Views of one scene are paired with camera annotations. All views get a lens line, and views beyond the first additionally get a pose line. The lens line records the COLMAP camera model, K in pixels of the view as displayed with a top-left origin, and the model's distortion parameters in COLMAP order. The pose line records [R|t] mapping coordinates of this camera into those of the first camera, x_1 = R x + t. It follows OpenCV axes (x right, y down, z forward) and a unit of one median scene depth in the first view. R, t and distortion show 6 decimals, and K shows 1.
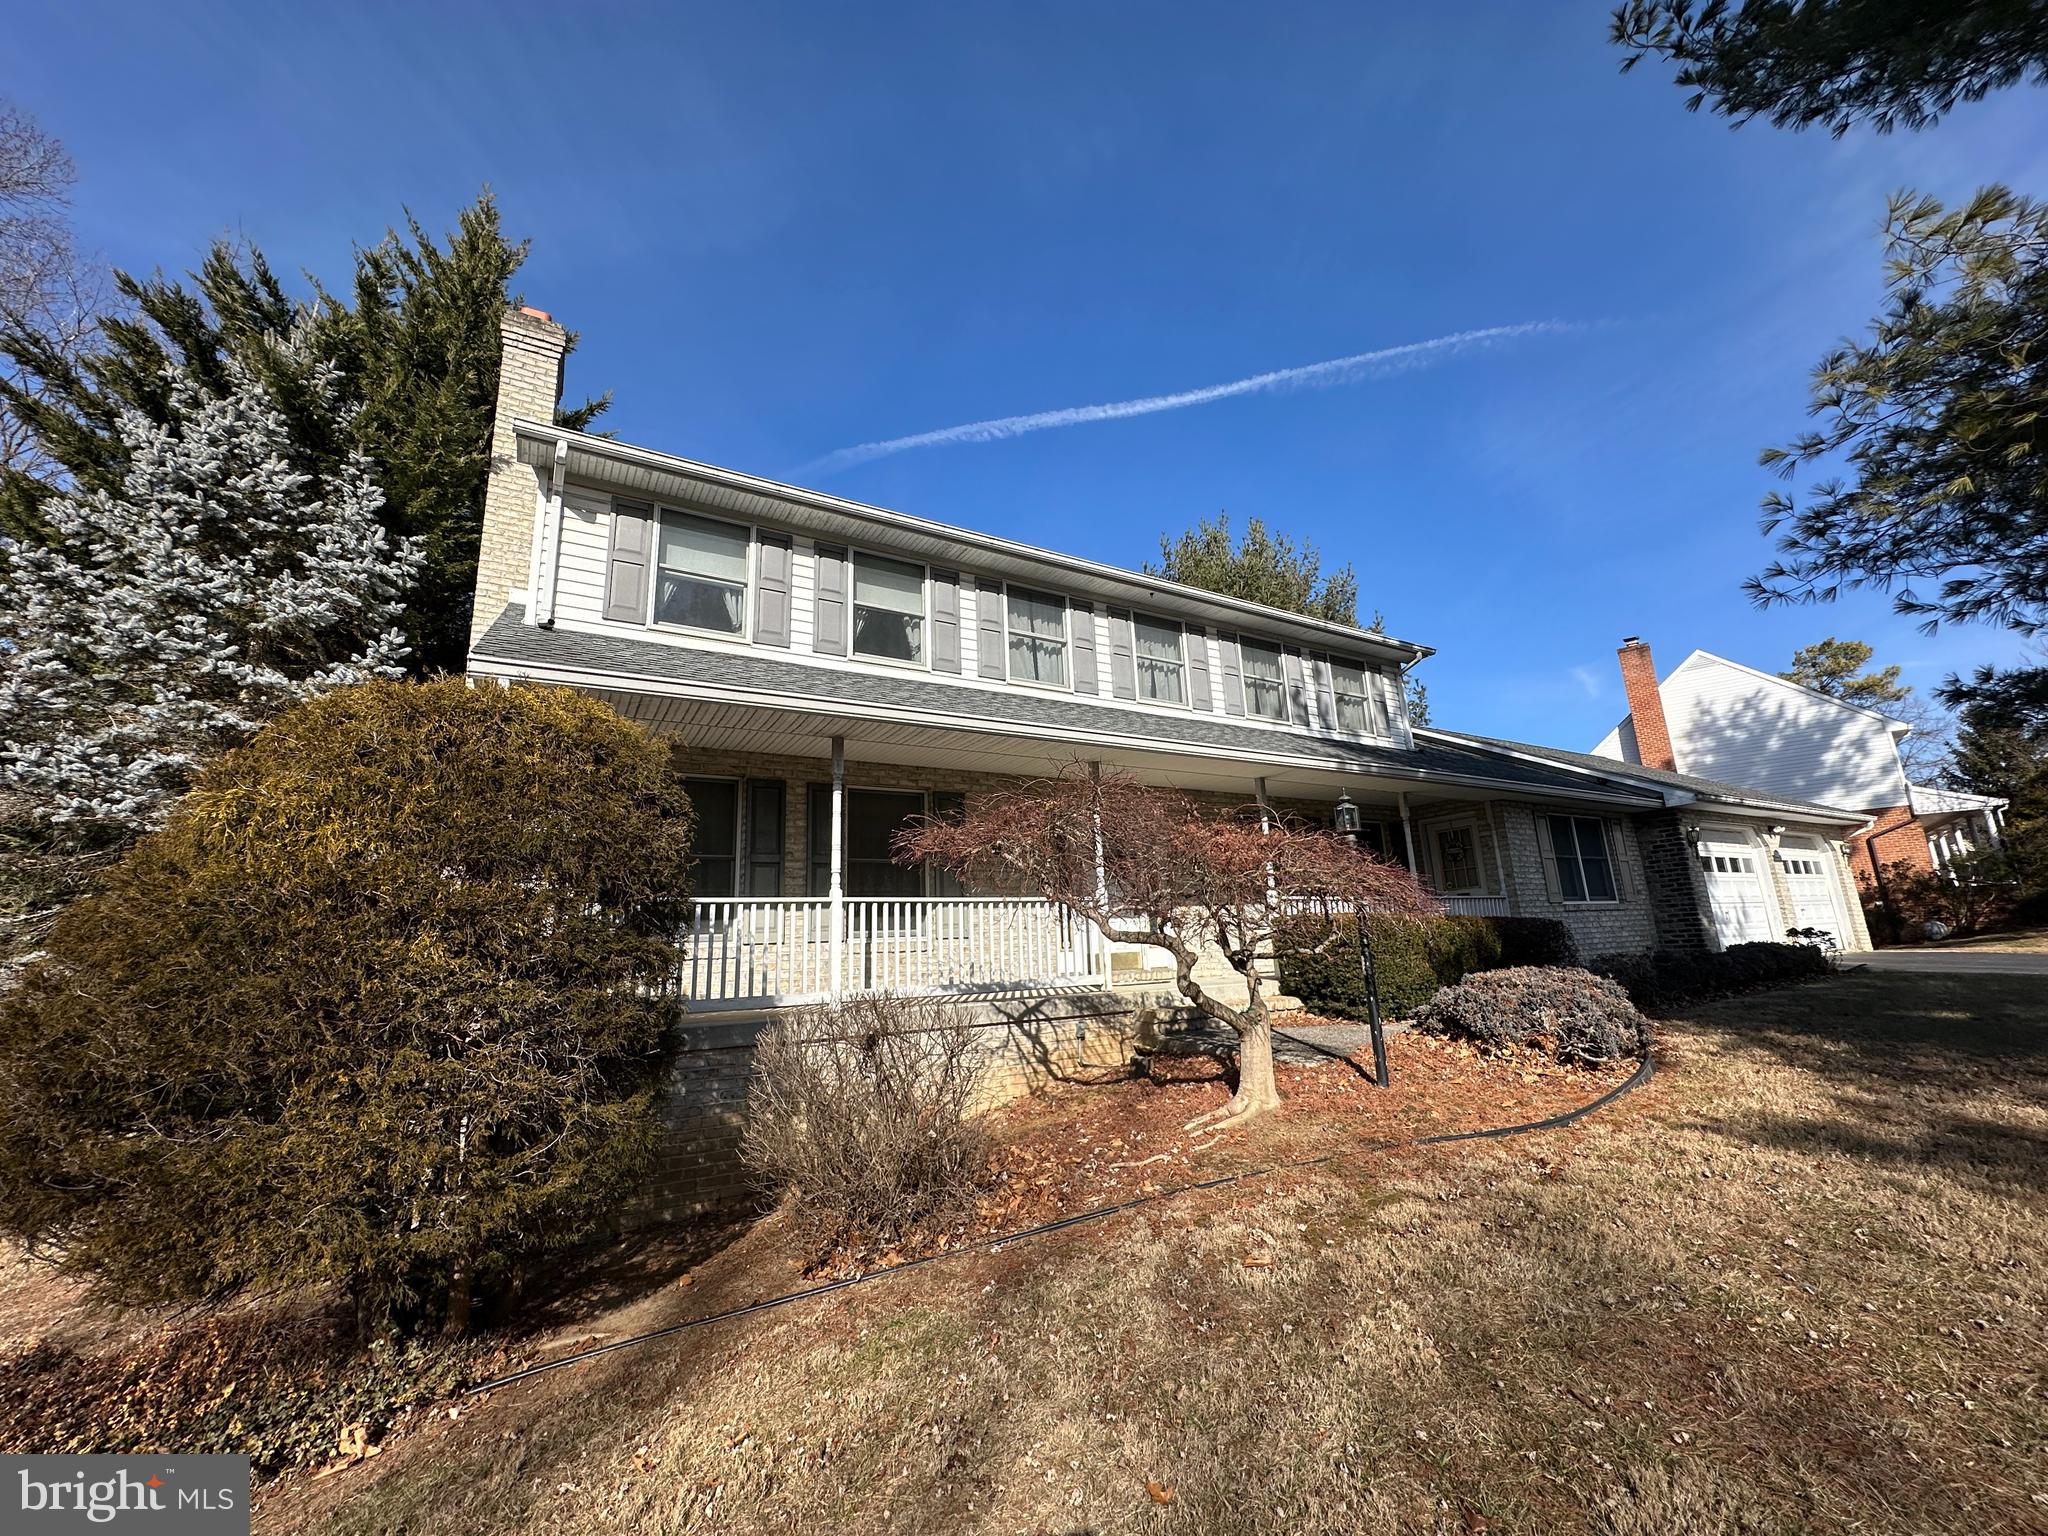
lens RADIAL K [[813.4, 0, 1024.7], [0, 813.4, 763.7], [0, 0, 1]] dist [-0.003452, 0.000846]
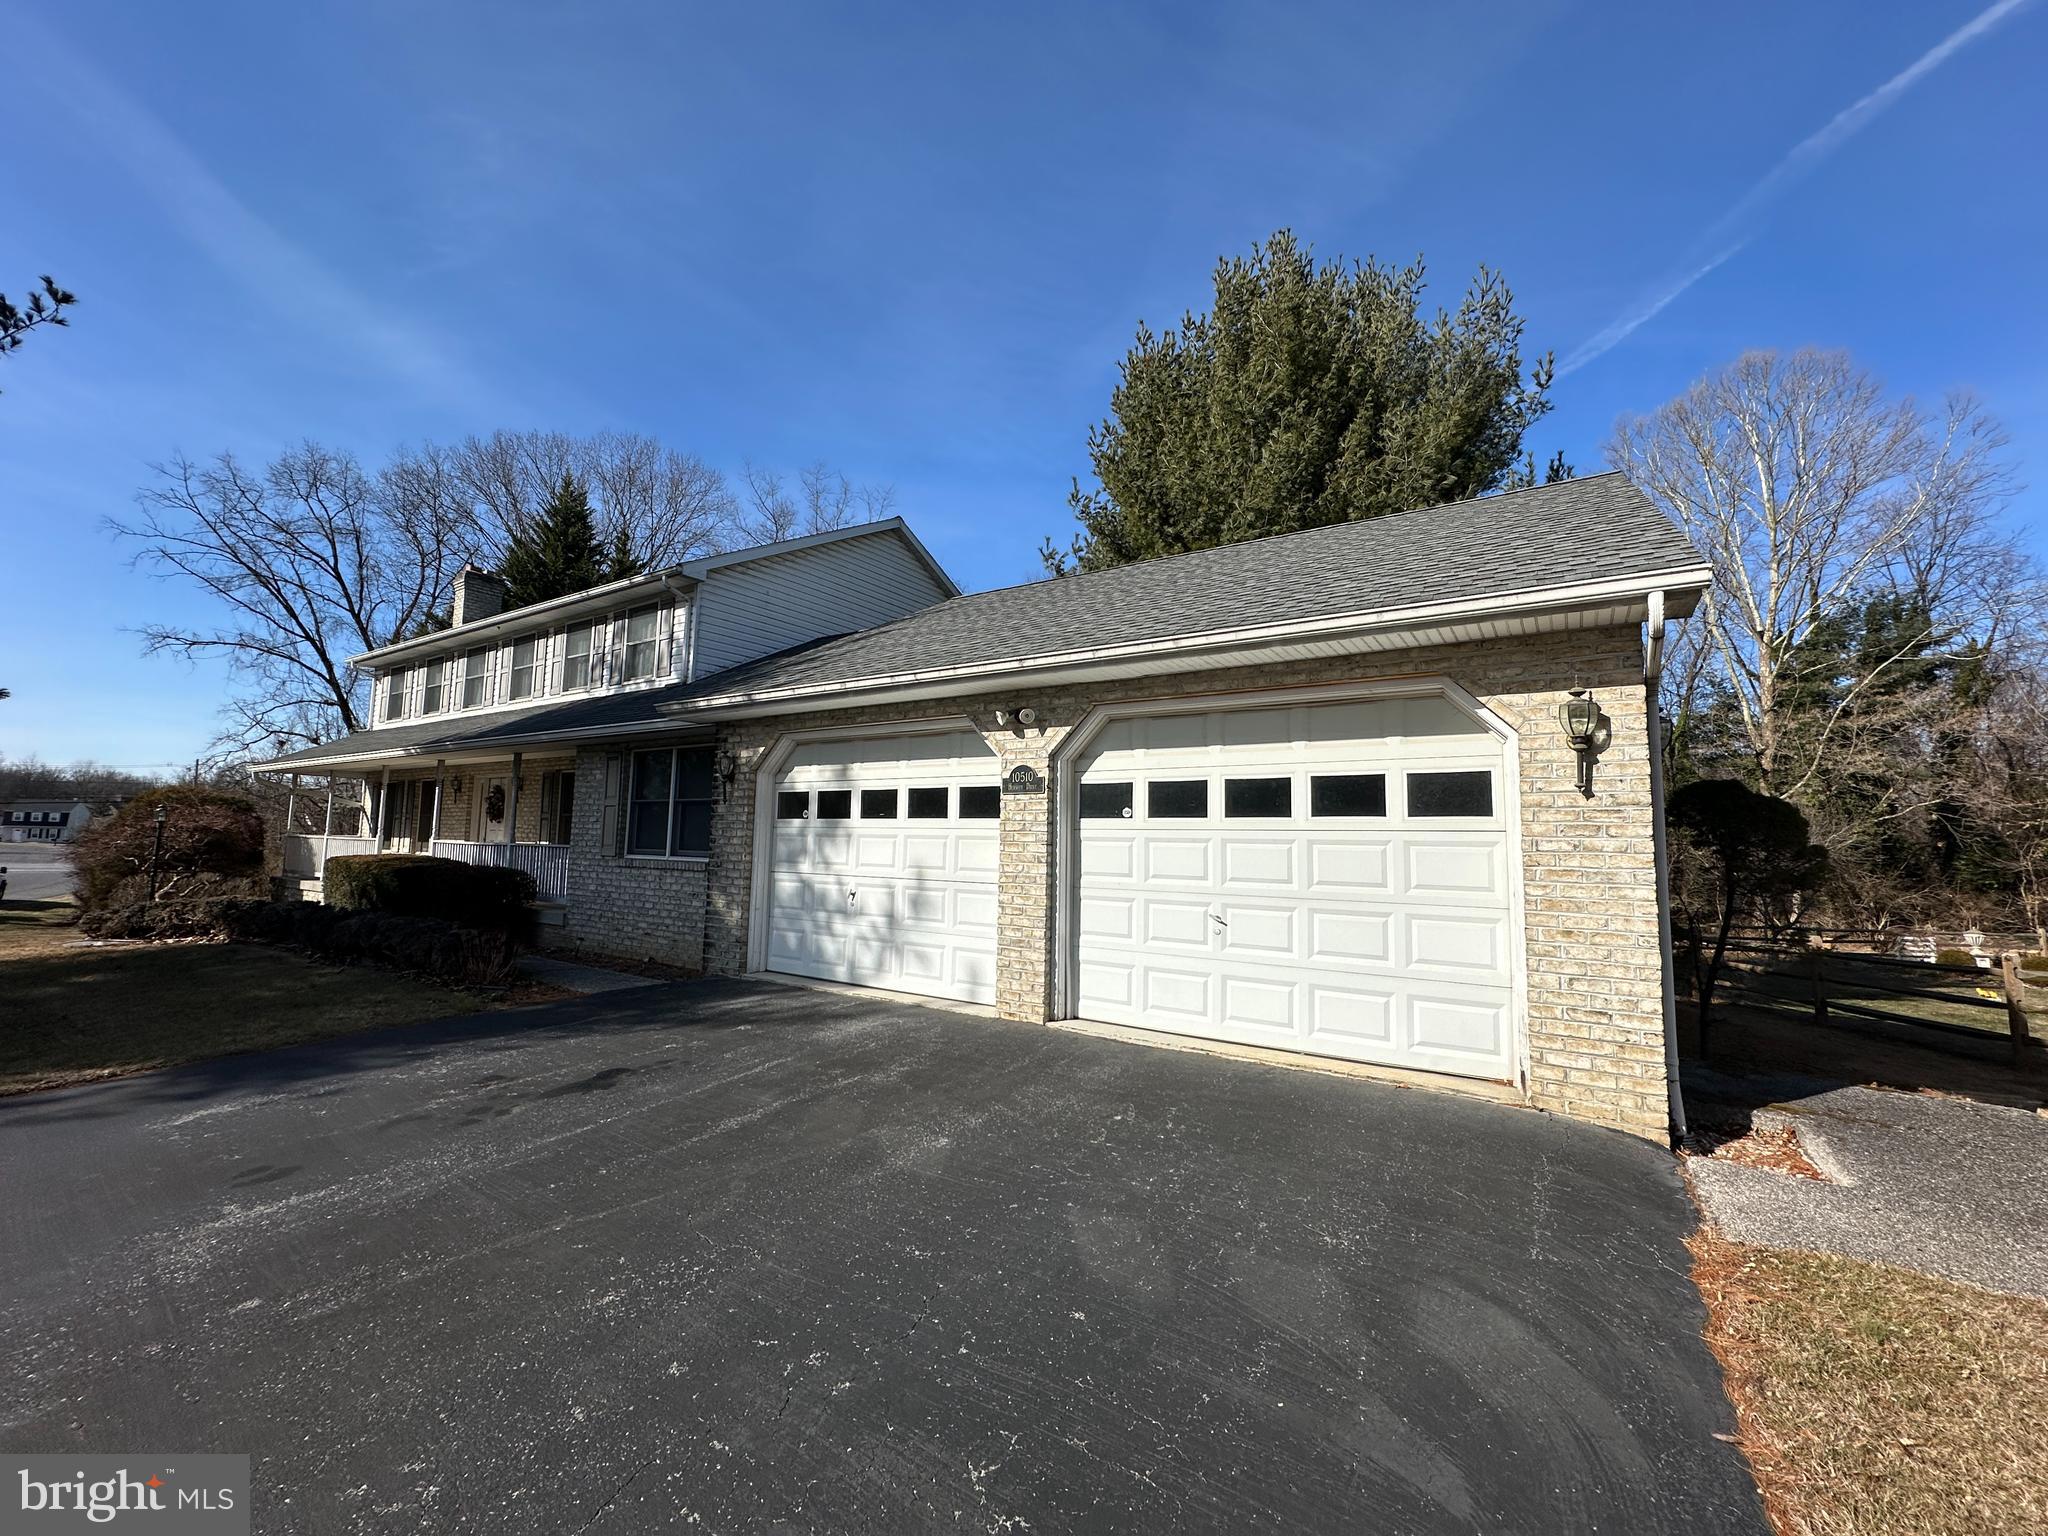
lens RADIAL K [[821.7, 0, 1018.6], [0, 821.7, 759.8], [0, 0, 1]] dist [-0.009979, 0.000135]
pose [[0.433876, -0.044292, -0.899883, 2.454430], [0.161638, 0.986413, 0.029382, 0.170911], [0.886355, -0.158203, 0.435140, 1.530851]]
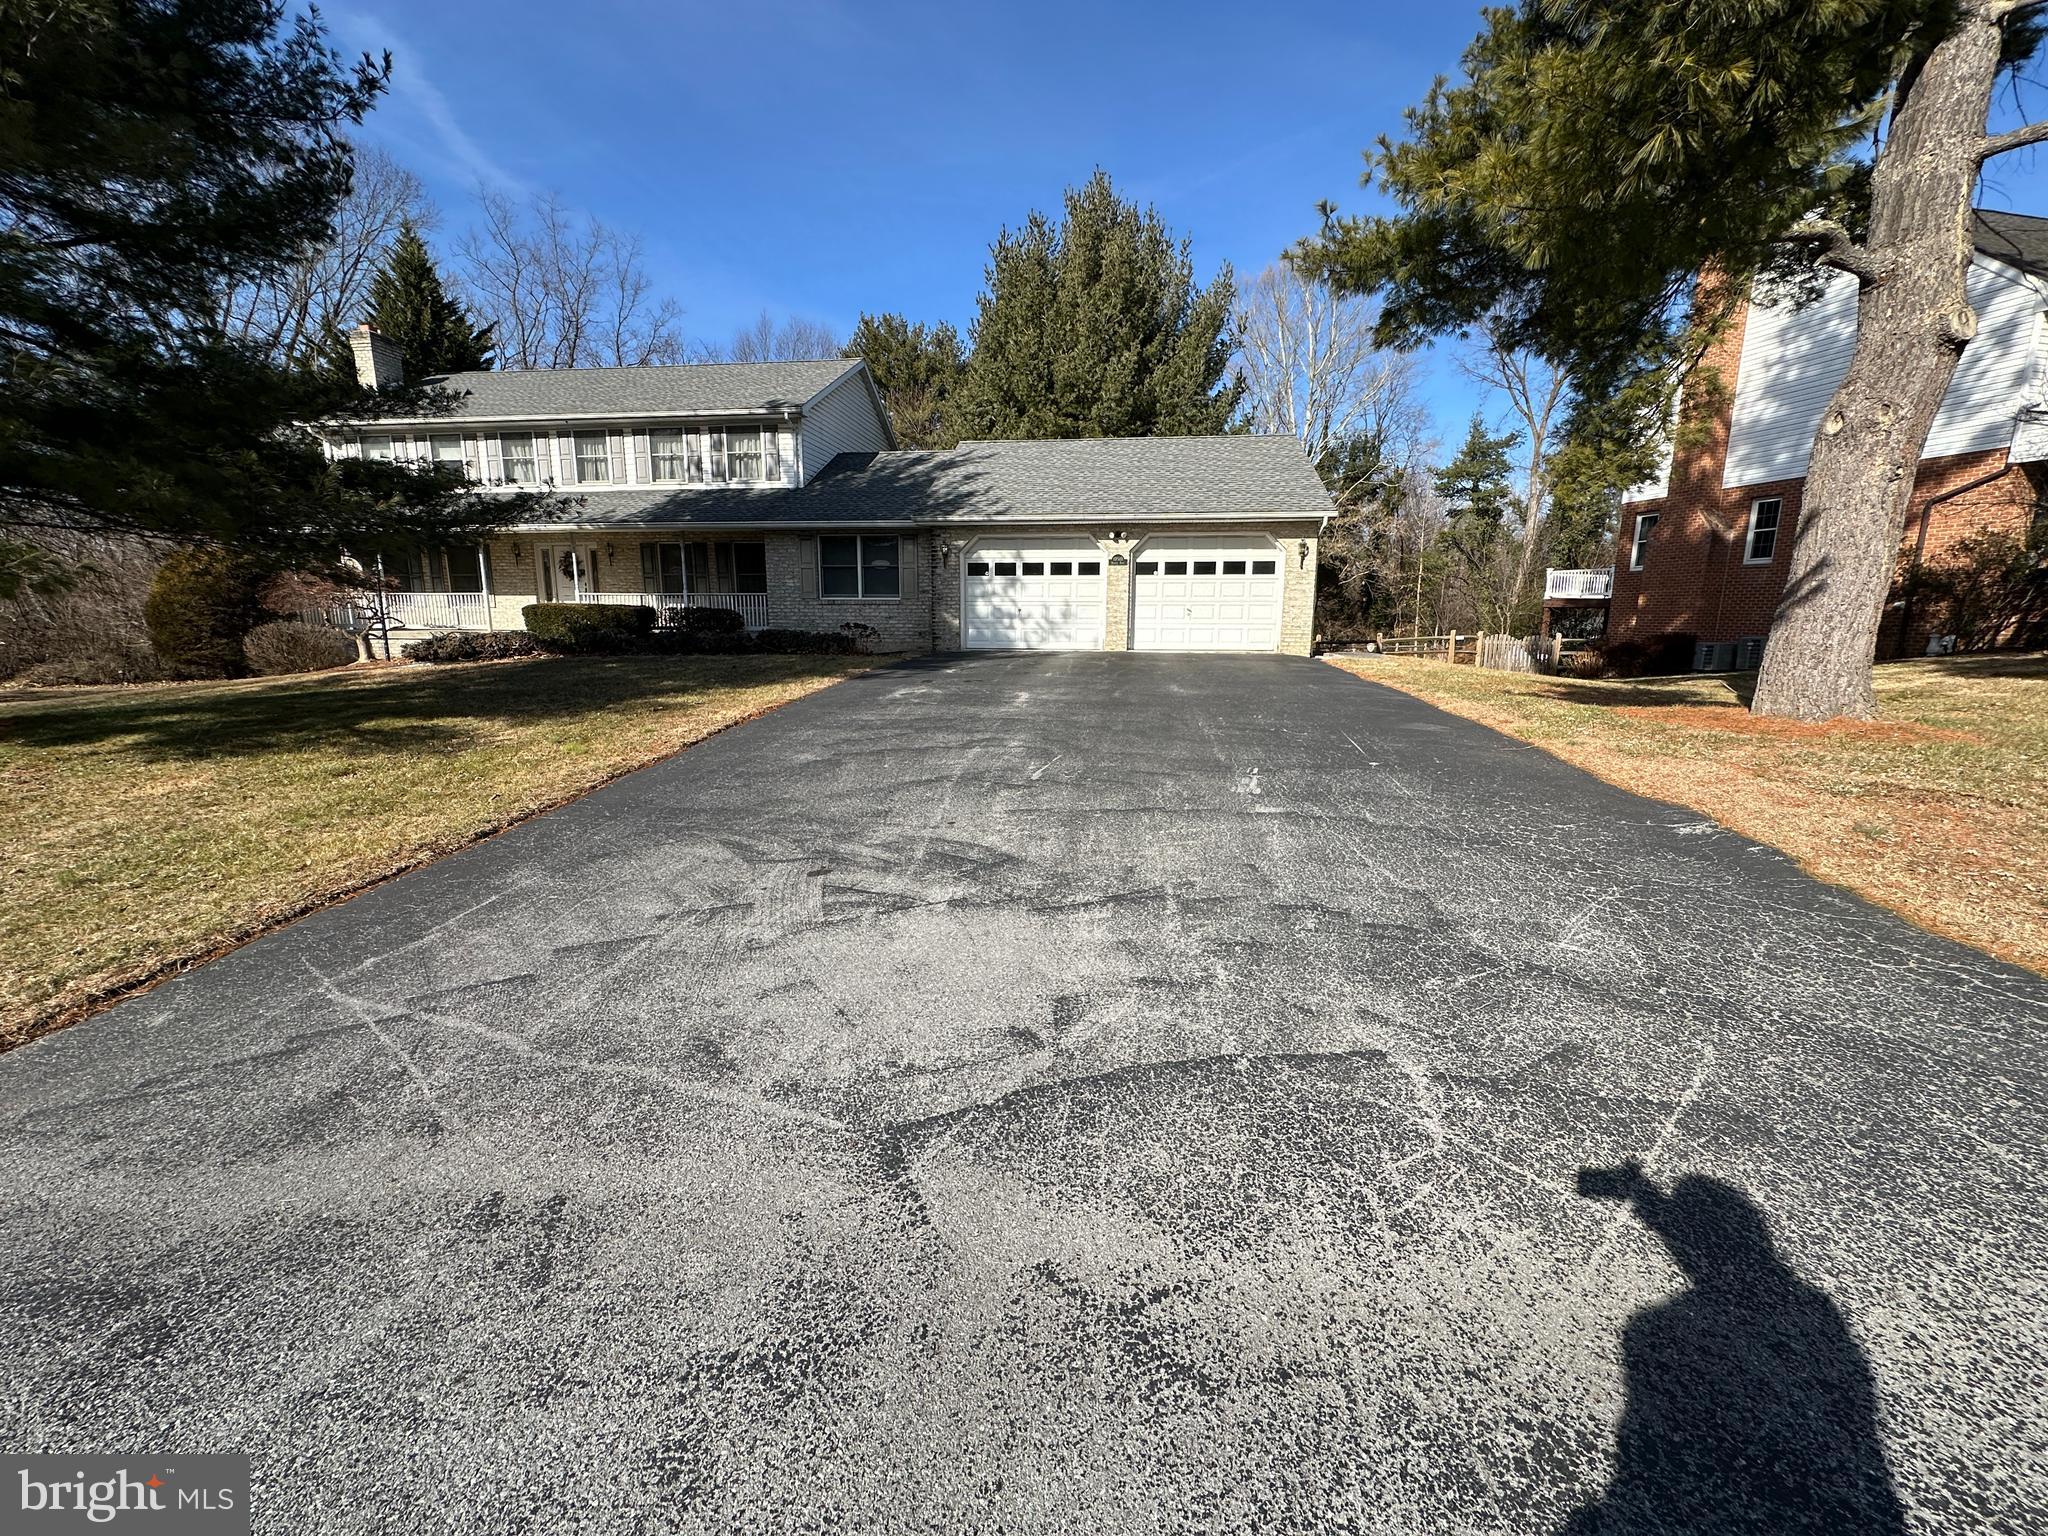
lens RADIAL K [[813.4, 0, 1024.7], [0, 813.4, 763.7], [0, 0, 1]] dist [-0.003452, 0.000846]
pose [[0.788443, 0.151261, -0.596219, 2.857520], [0.100717, 0.924464, 0.367727, -0.089513], [0.606806, -0.349981, 0.713653, 0.086684]]
